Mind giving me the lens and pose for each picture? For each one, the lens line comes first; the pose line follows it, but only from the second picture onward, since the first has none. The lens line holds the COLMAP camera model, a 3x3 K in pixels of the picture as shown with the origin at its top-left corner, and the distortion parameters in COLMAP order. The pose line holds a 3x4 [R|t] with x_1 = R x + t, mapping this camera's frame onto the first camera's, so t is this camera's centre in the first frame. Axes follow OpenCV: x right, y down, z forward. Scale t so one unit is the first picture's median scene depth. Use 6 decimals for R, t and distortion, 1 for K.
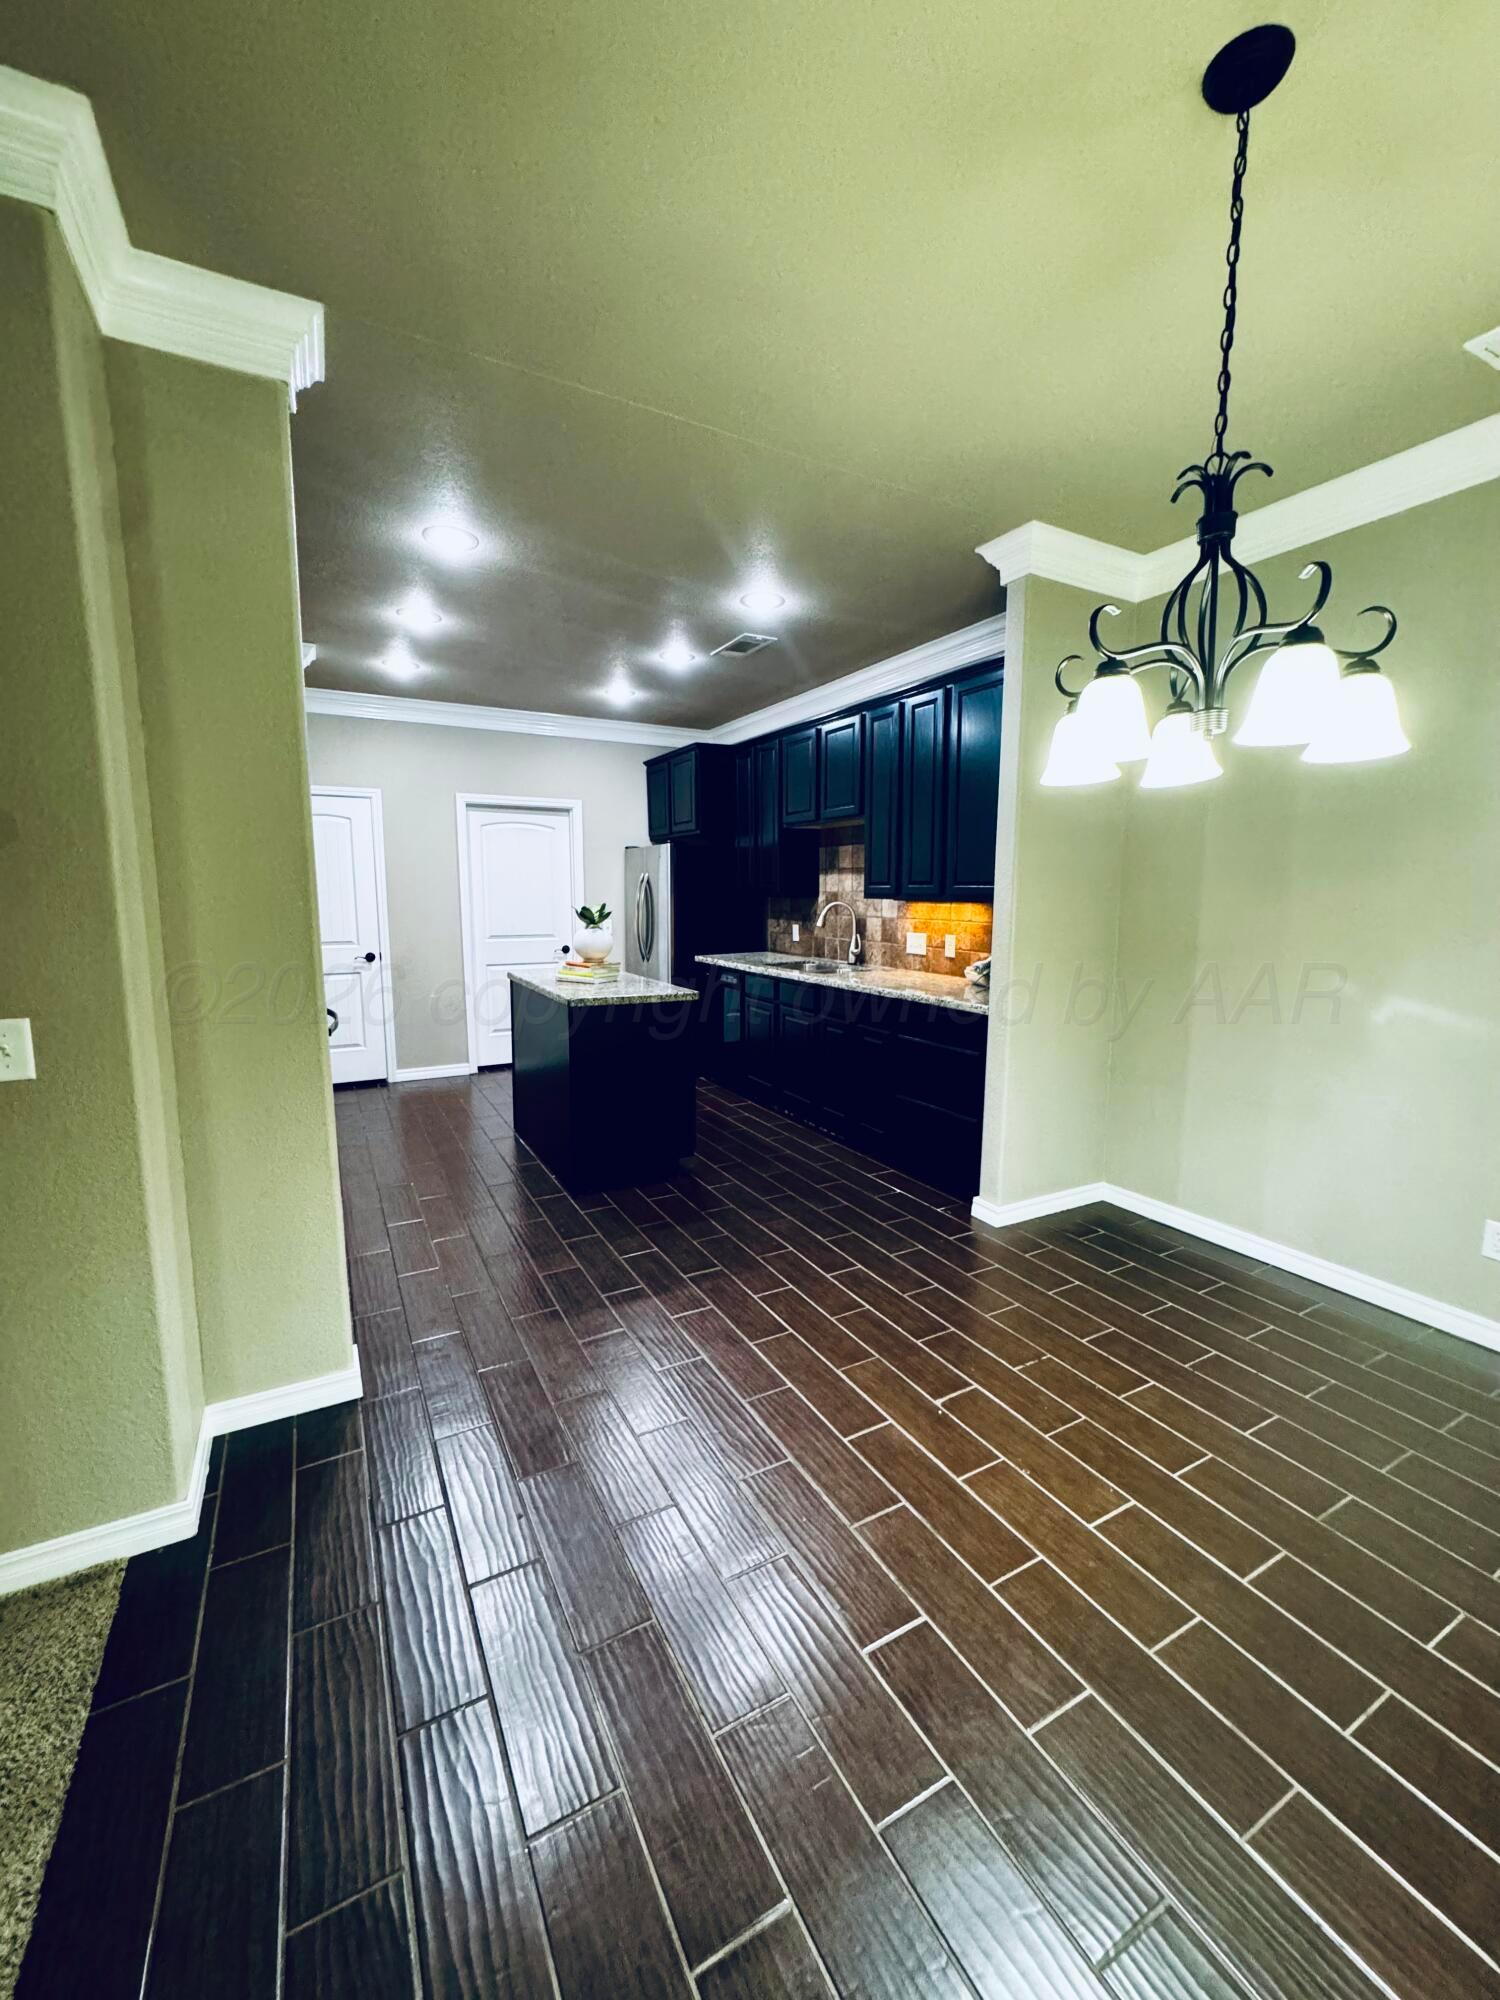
lens RADIAL K [[802.3, 0, 752.9], [0, 802.3, 995.2], [0, 0, 1]] dist [0.000371, 0.000022]
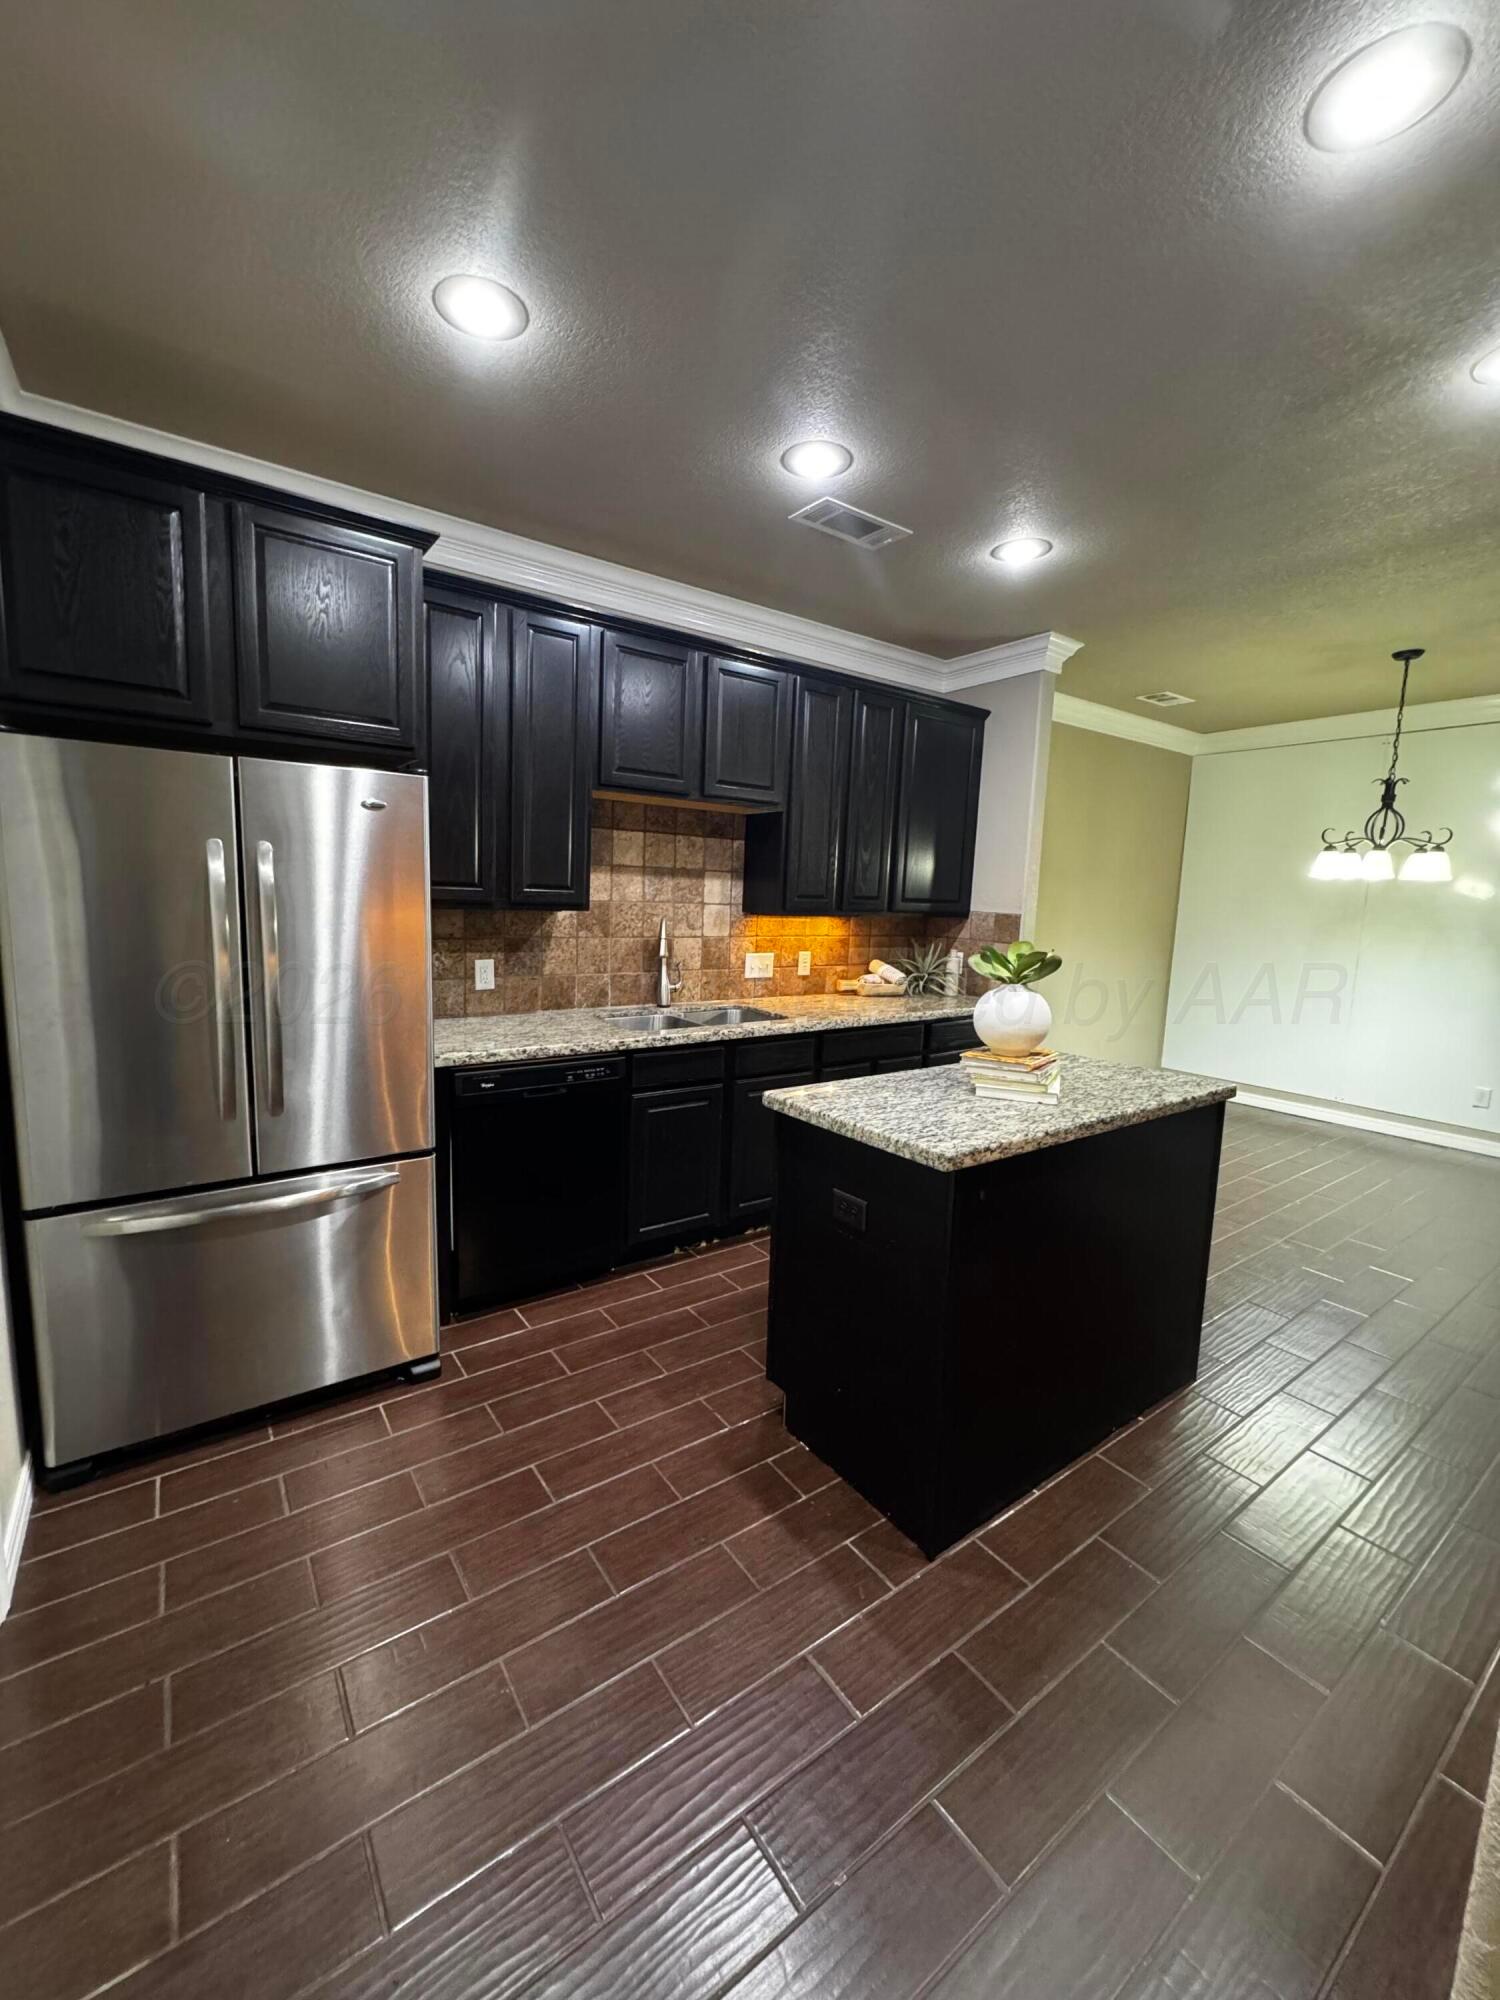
lens RADIAL K [[802.3, 0, 752.2], [0, 802.3, 1000.2], [0, 0, 1]] dist [0.000371, 0.000022]
pose [[-0.131057, -0.120748, 0.983994, -0.602245], [0.106492, 0.985097, 0.135067, -0.136957], [-0.985639, 0.122489, -0.116245, 1.062528]]
